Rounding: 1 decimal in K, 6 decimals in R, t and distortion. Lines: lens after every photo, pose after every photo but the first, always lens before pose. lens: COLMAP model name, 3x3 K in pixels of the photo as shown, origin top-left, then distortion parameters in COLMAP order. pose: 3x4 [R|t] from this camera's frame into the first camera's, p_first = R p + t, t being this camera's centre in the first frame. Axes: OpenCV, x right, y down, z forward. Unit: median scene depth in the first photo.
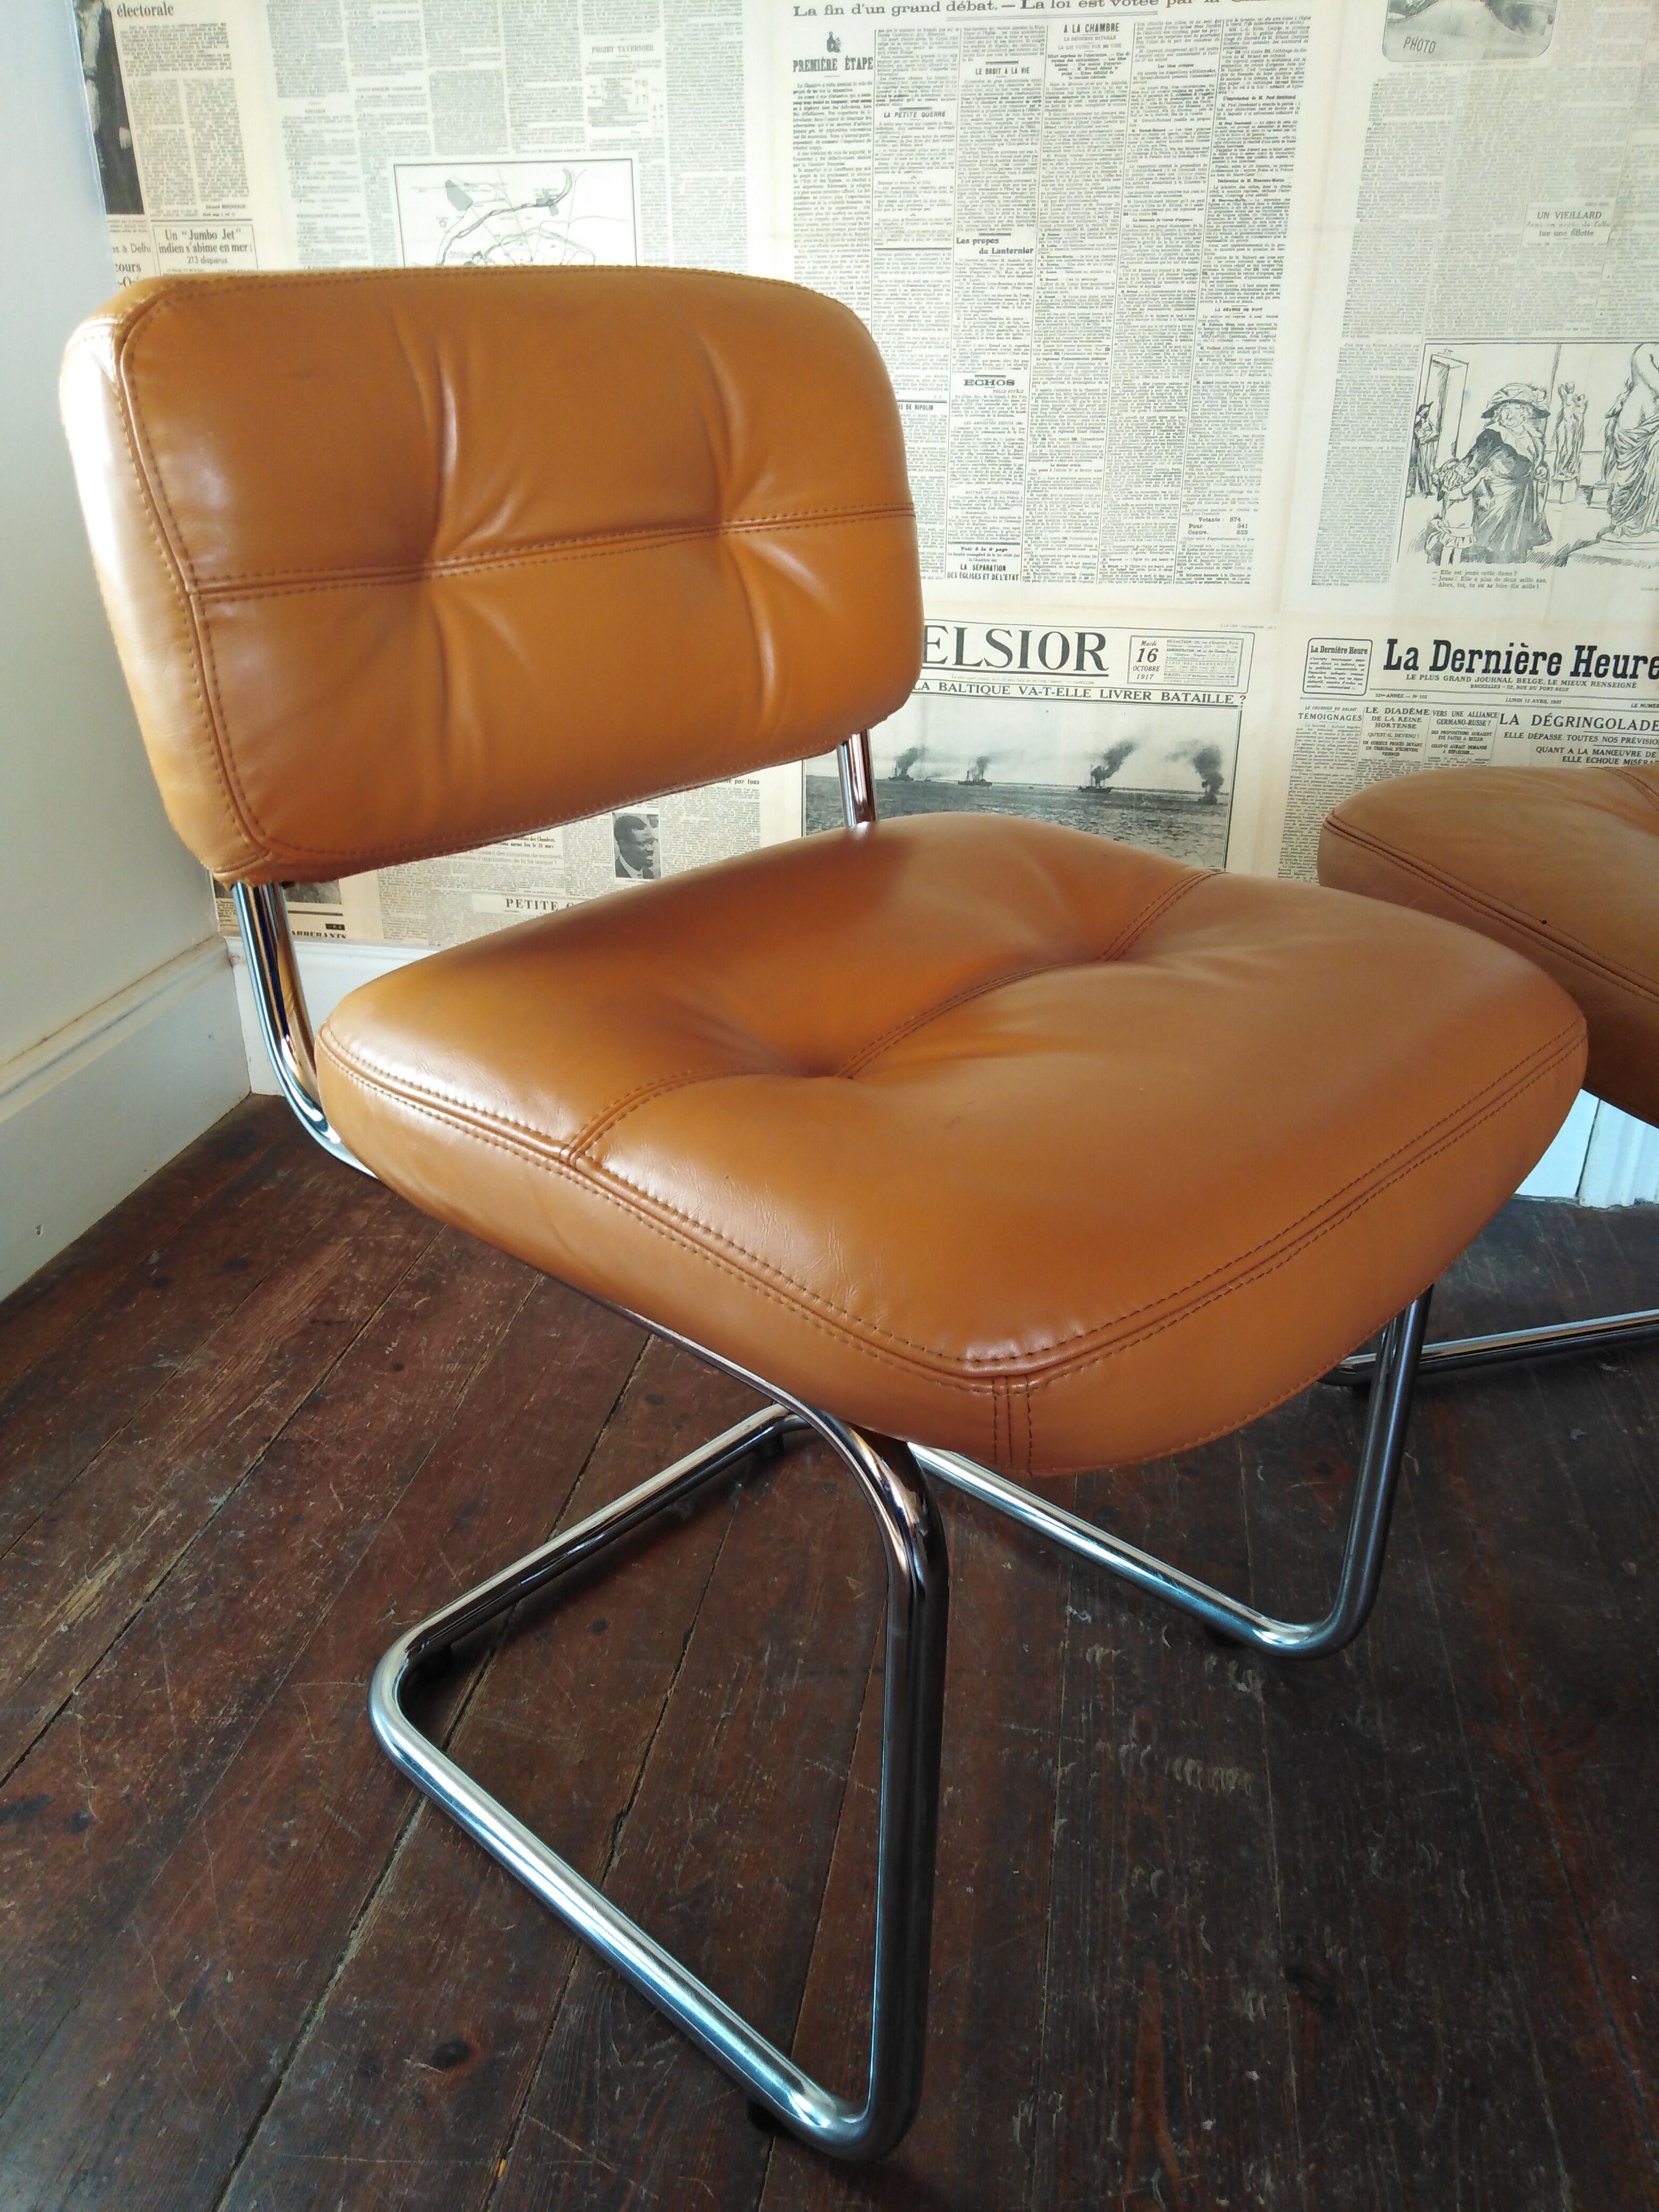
lens RADIAL K [[1655.6, 0, 818.5], [0, 1655.6, 1103.1], [0, 0, 1]] dist [0.013744, -0.010357]
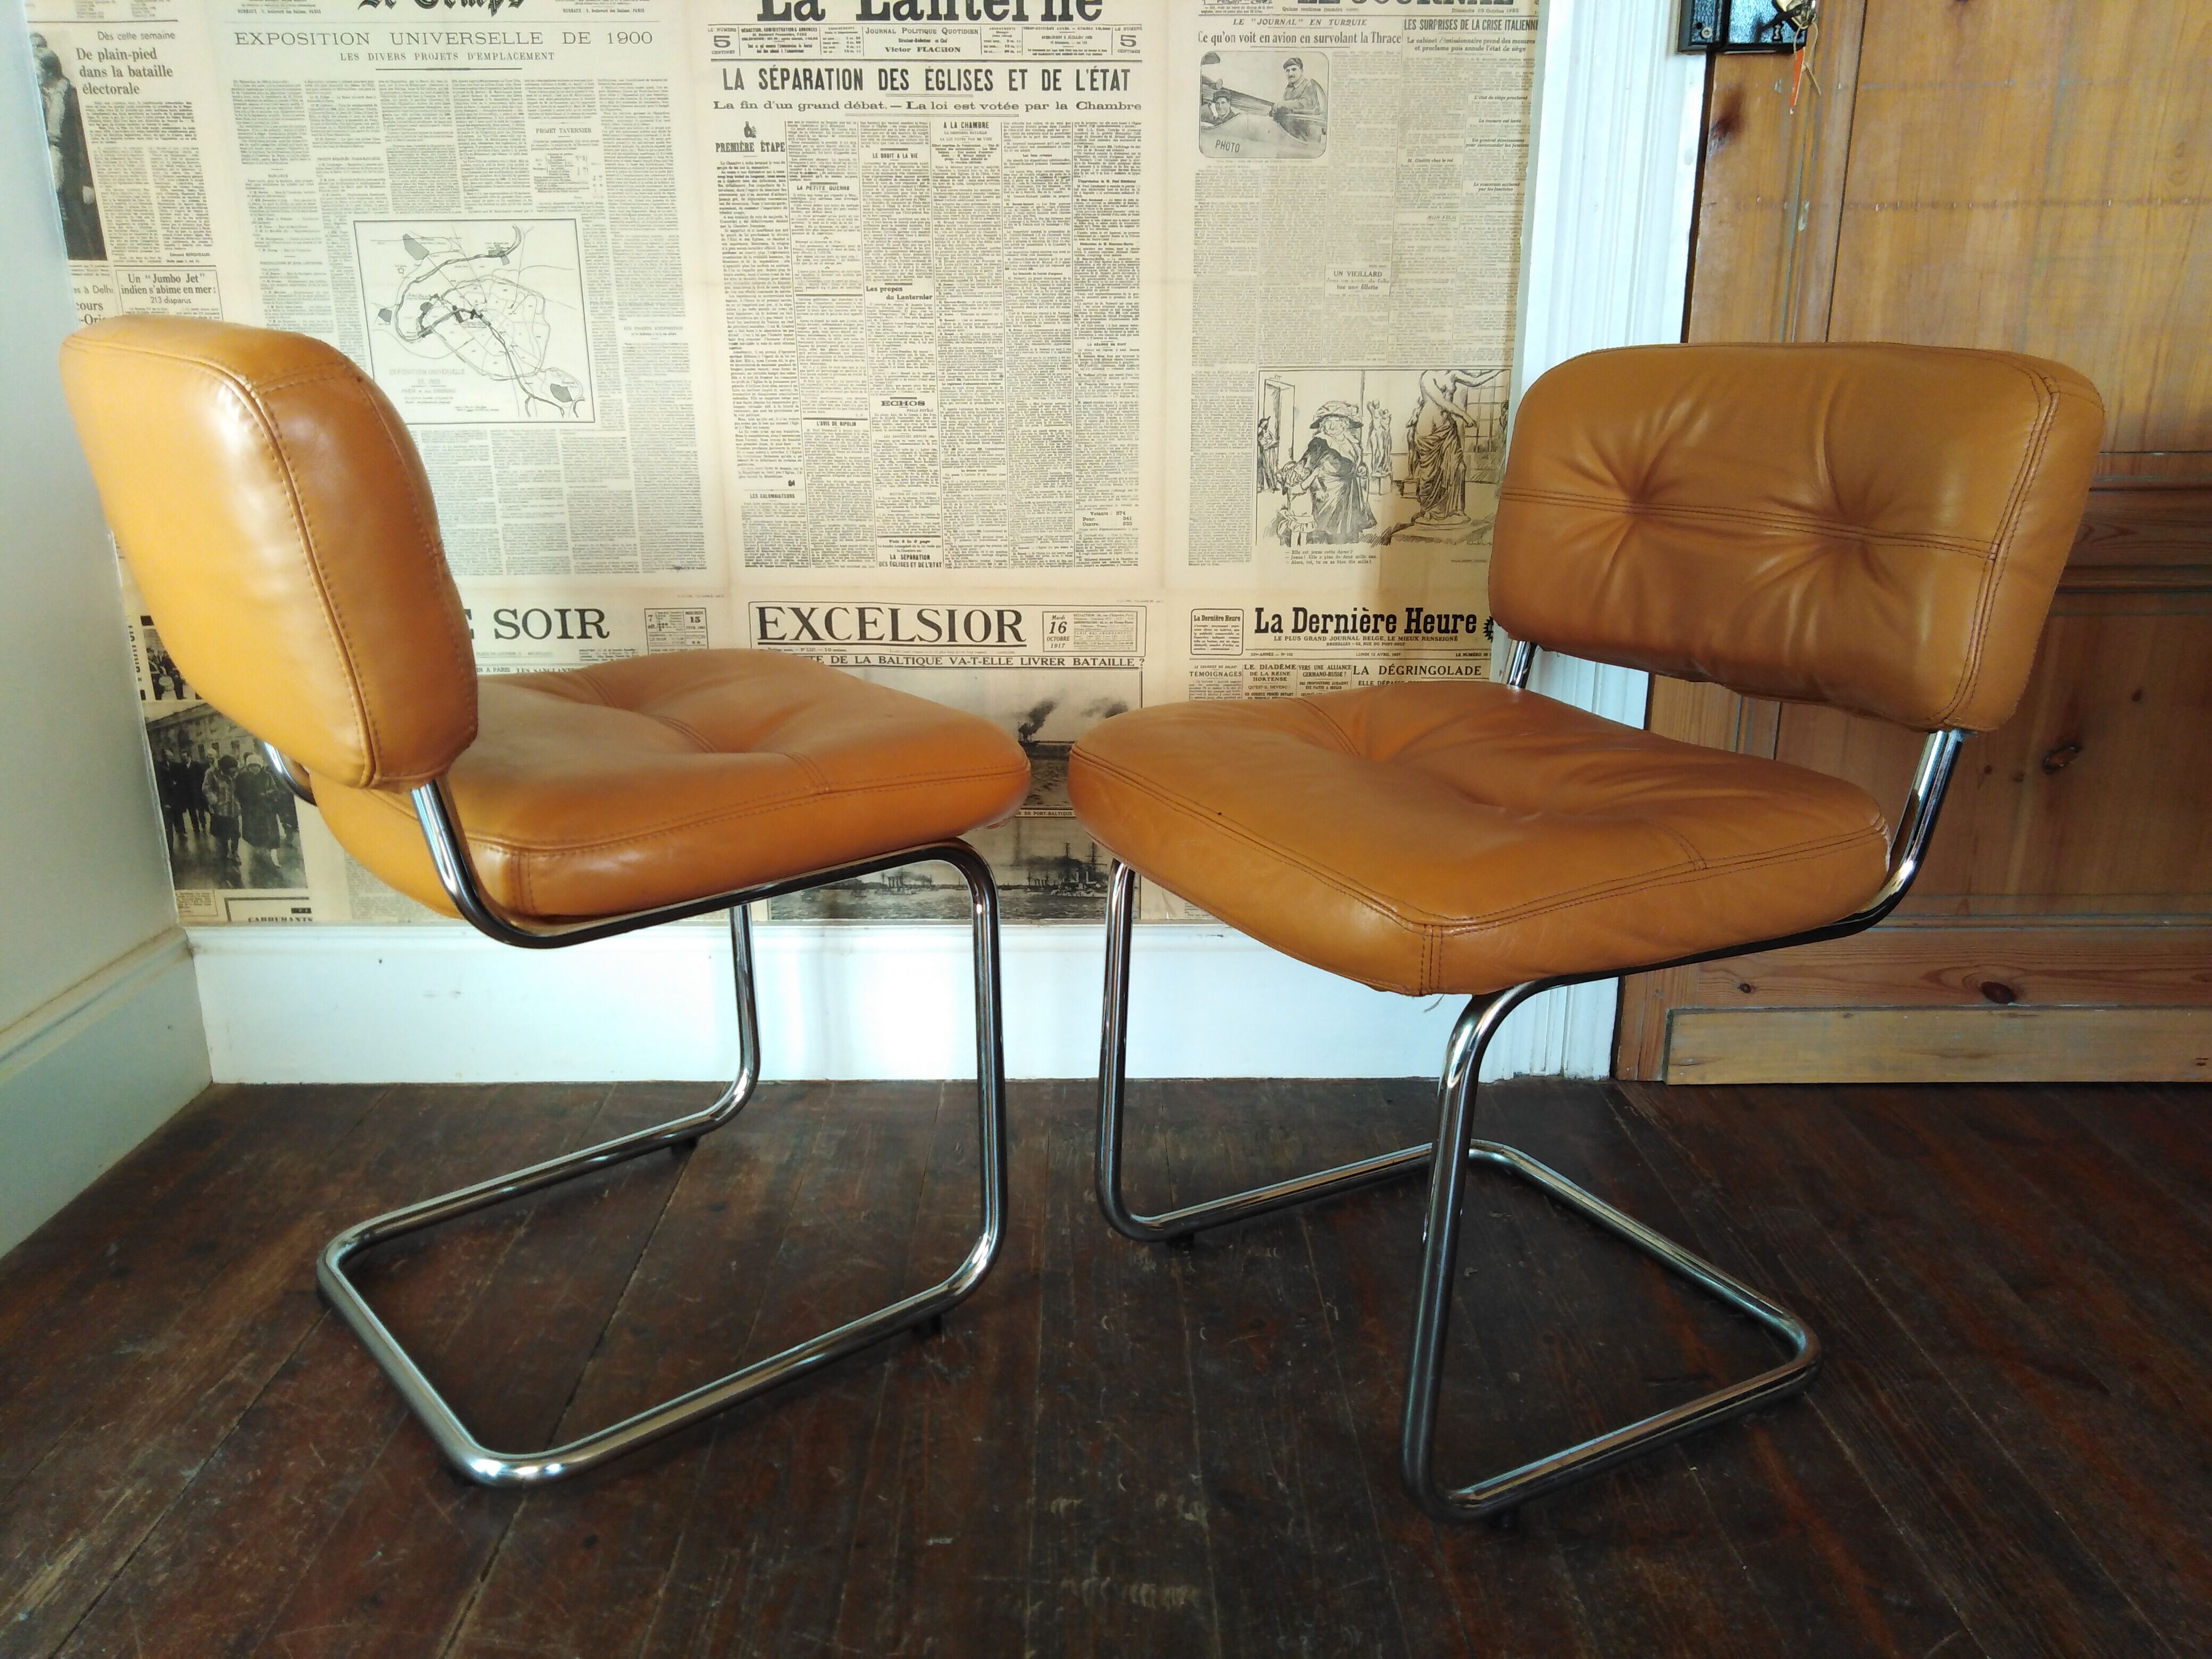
lens RADIAL K [[1655.6, 0, 1098.4], [0, 1655.6, 839.0], [0, 0, 1]] dist [0.013744, -0.010357]
pose [[0.982928, -0.053697, 0.175979, 0.017401], [0.078715, 0.987240, -0.138426, 0.038394], [-0.166300, 0.149915, 0.974613, -0.108186]]
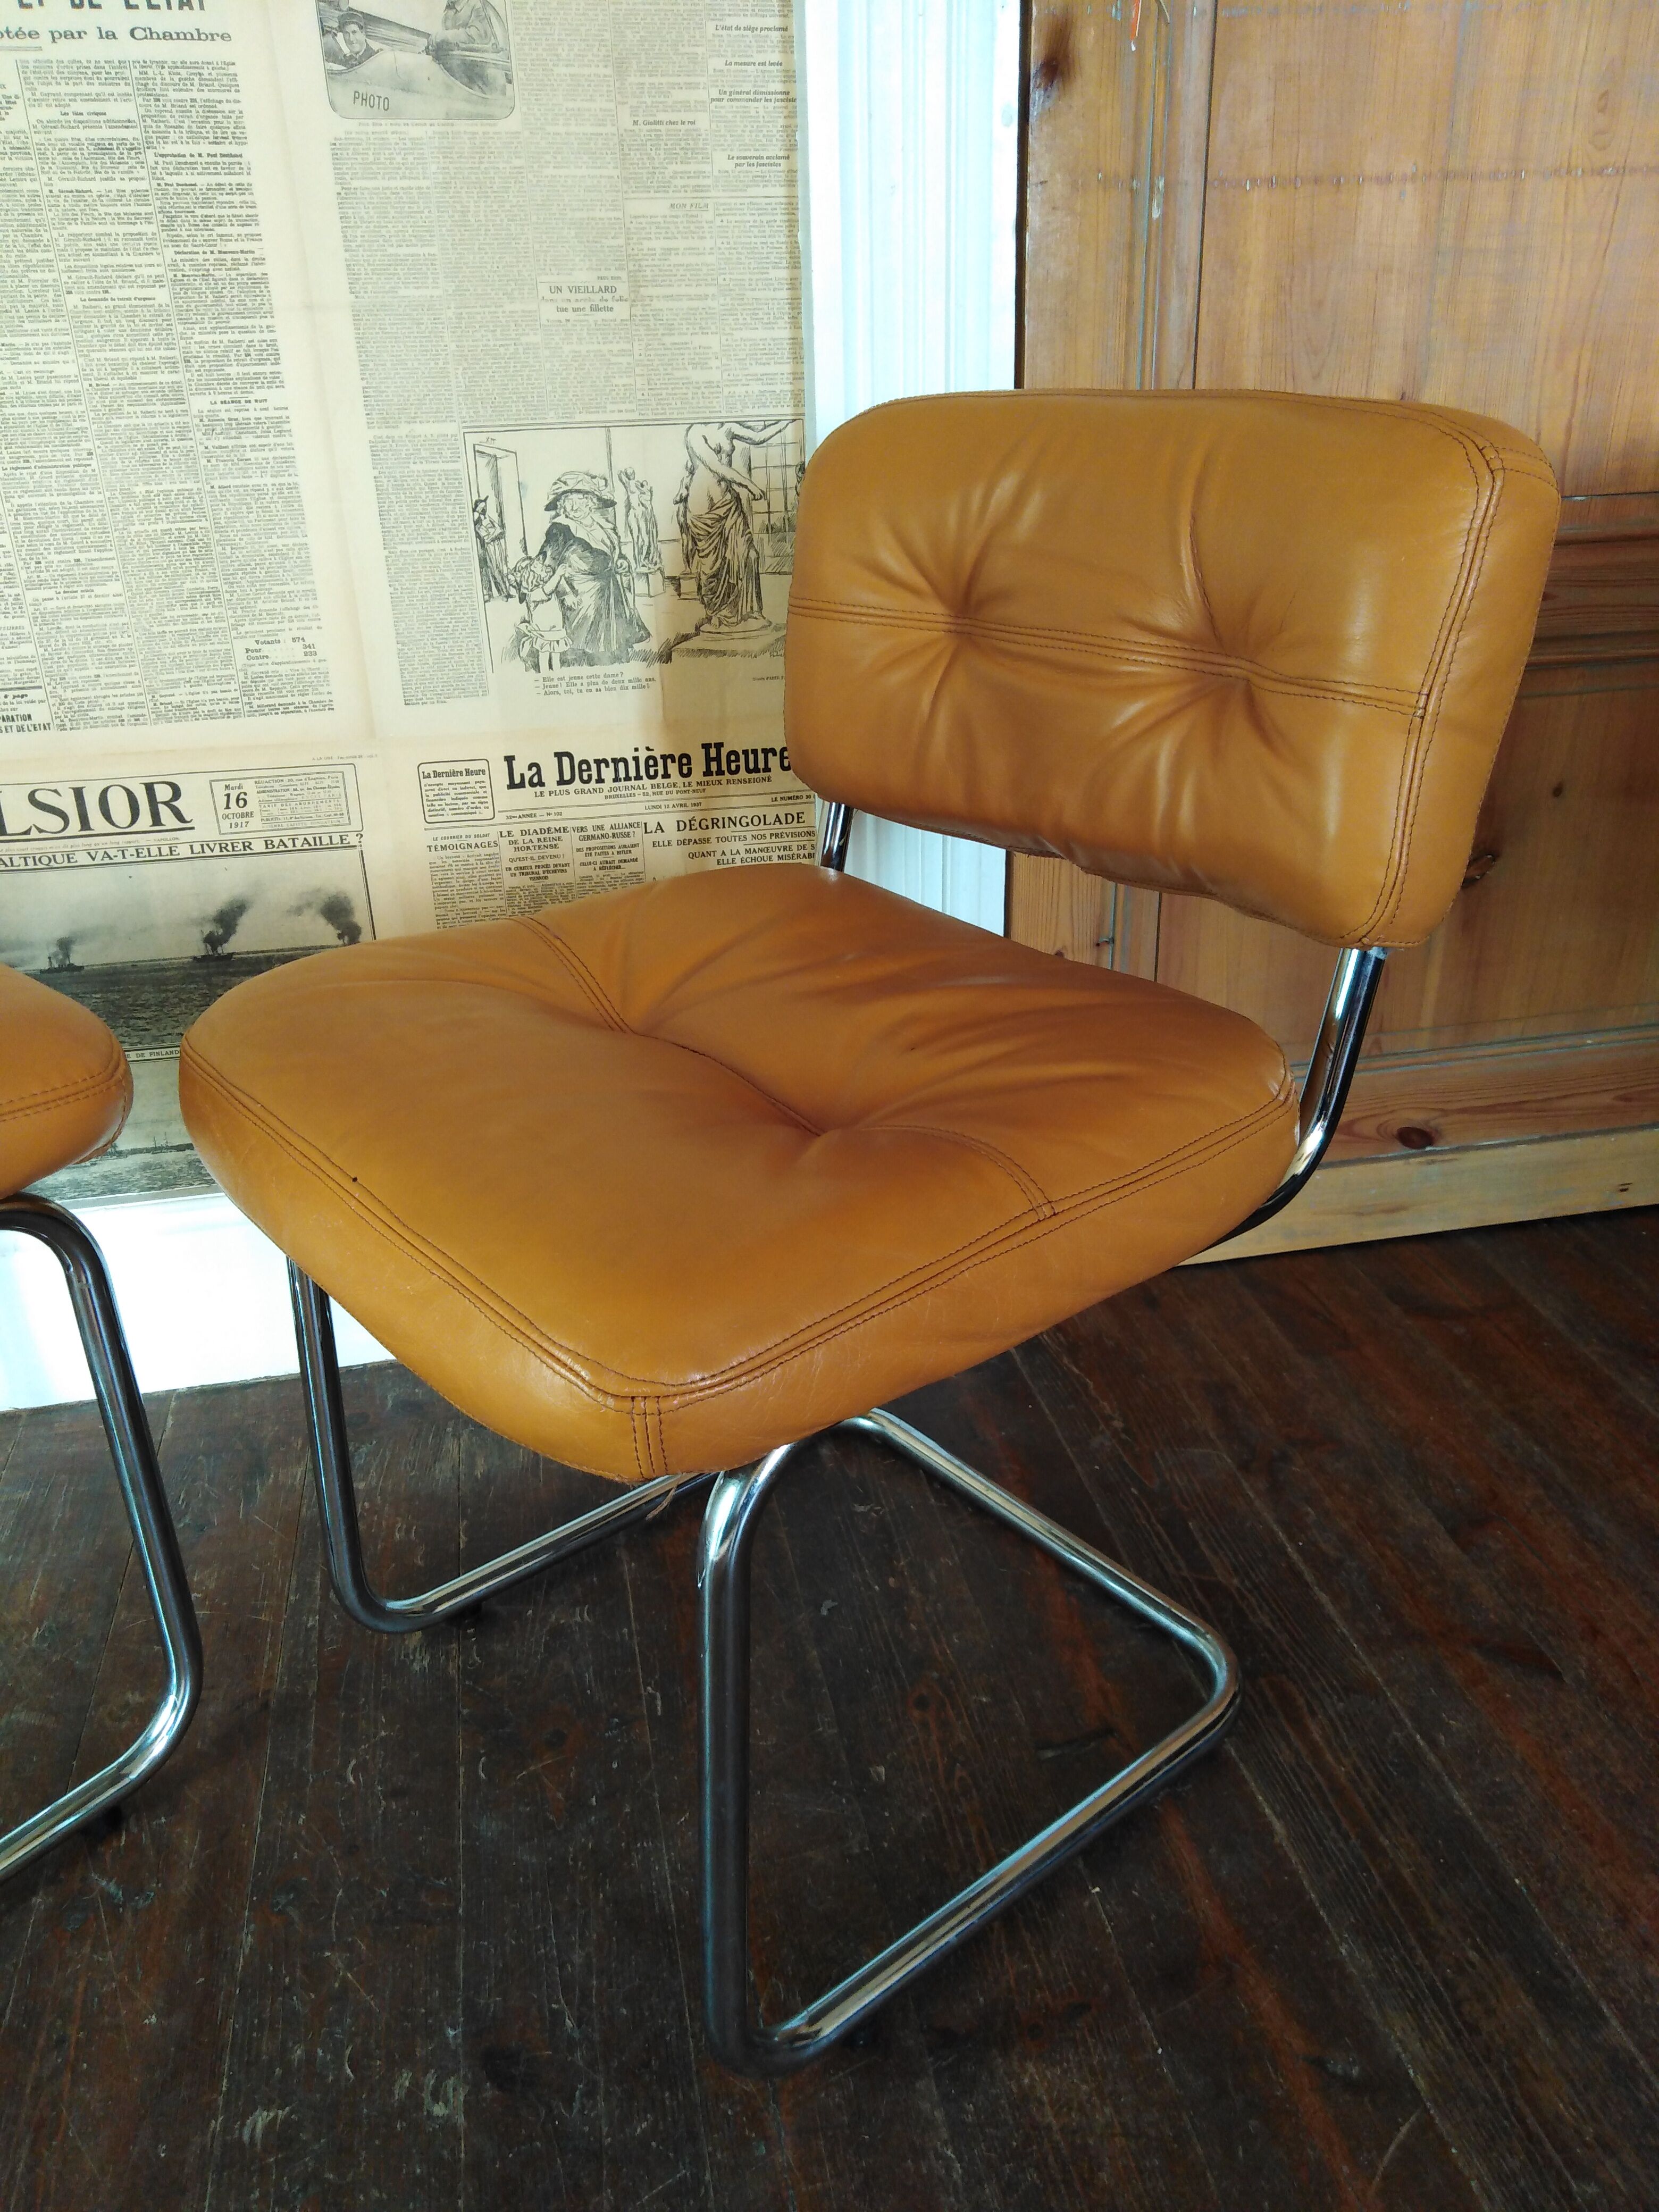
lens RADIAL K [[1655.6, 0, 836.6], [0, 1655.6, 1097.5], [0, 0, 1]] dist [0.013744, -0.010357]
pose [[0.928360, -0.177287, 0.326677, 0.192283], [0.179566, 0.983467, 0.023430, -0.090963], [-0.325429, 0.036908, 0.944846, 0.108557]]
